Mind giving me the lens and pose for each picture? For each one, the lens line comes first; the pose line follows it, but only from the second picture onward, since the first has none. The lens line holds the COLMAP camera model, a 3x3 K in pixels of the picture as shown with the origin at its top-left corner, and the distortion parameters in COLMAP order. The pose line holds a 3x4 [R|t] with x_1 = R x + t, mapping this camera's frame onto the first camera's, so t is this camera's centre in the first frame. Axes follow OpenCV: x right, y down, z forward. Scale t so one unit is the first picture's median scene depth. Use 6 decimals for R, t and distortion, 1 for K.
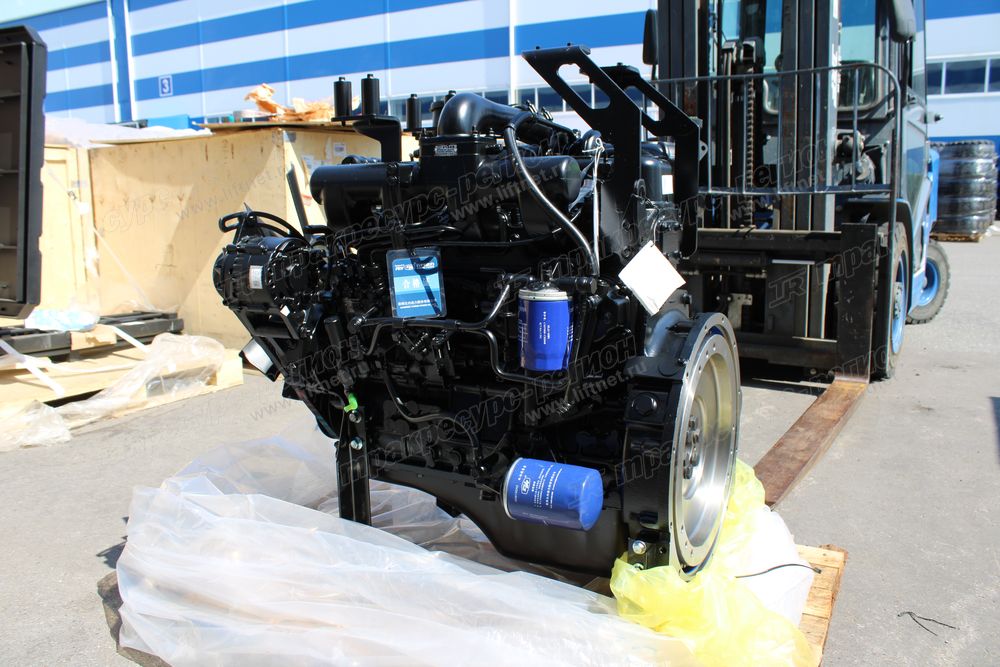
lens RADIAL K [[833.4, 0, 497.5], [0, 833.4, 330.6], [0, 0, 1]] dist [-0.161186, 0.145073]
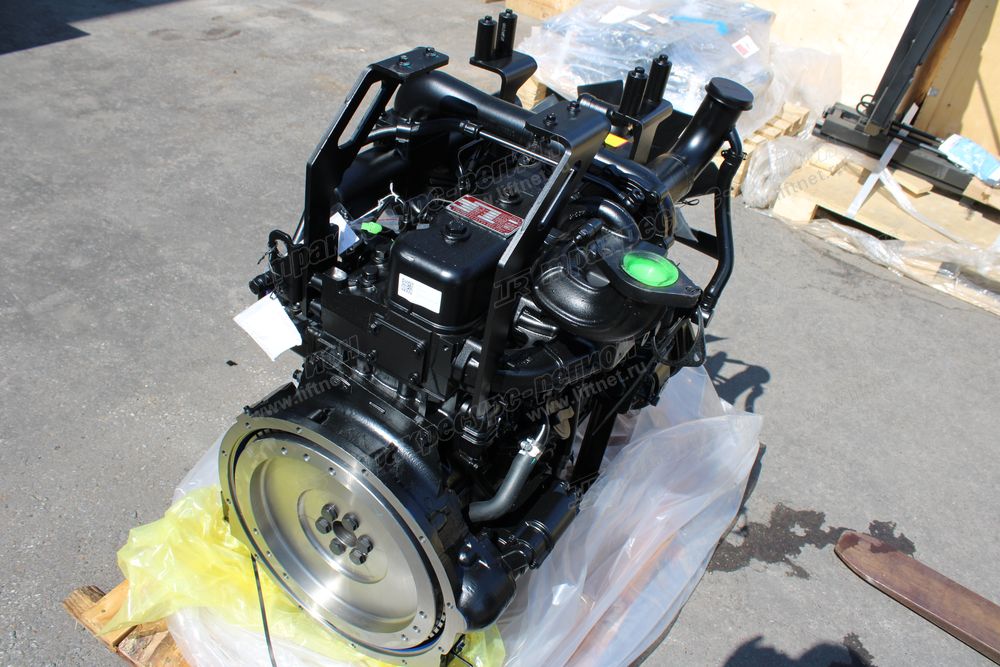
lens RADIAL K [[833.4, 0, 497.9], [0, 833.4, 324.5], [0, 0, 1]] dist [-0.161186, 0.145073]
pose [[-0.064206, 0.605121, -0.793540, 0.337972], [-0.296544, 0.747692, 0.594153, -0.258765], [0.952858, 0.273468, 0.131439, 0.418261]]
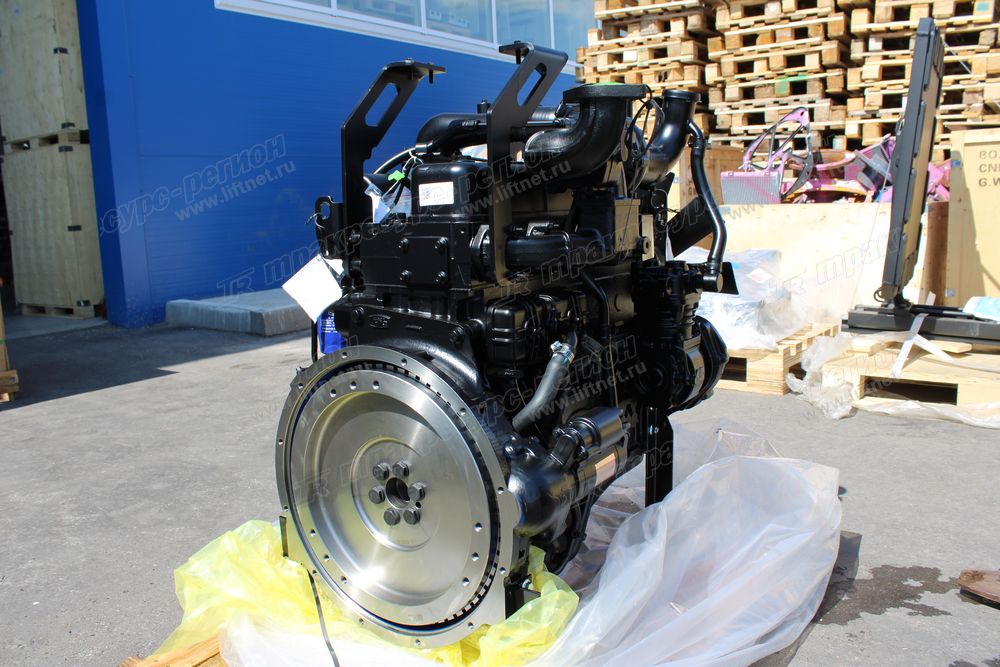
lens RADIAL K [[833.4, 0, 499.6], [0, 833.4, 331.1], [0, 0, 1]] dist [-0.161186, 0.145073]
pose [[-0.090307, 0.168004, -0.981641, 0.454022], [-0.125743, 0.975857, 0.178582, -0.085678], [0.987944, 0.139562, -0.067001, 0.488116]]
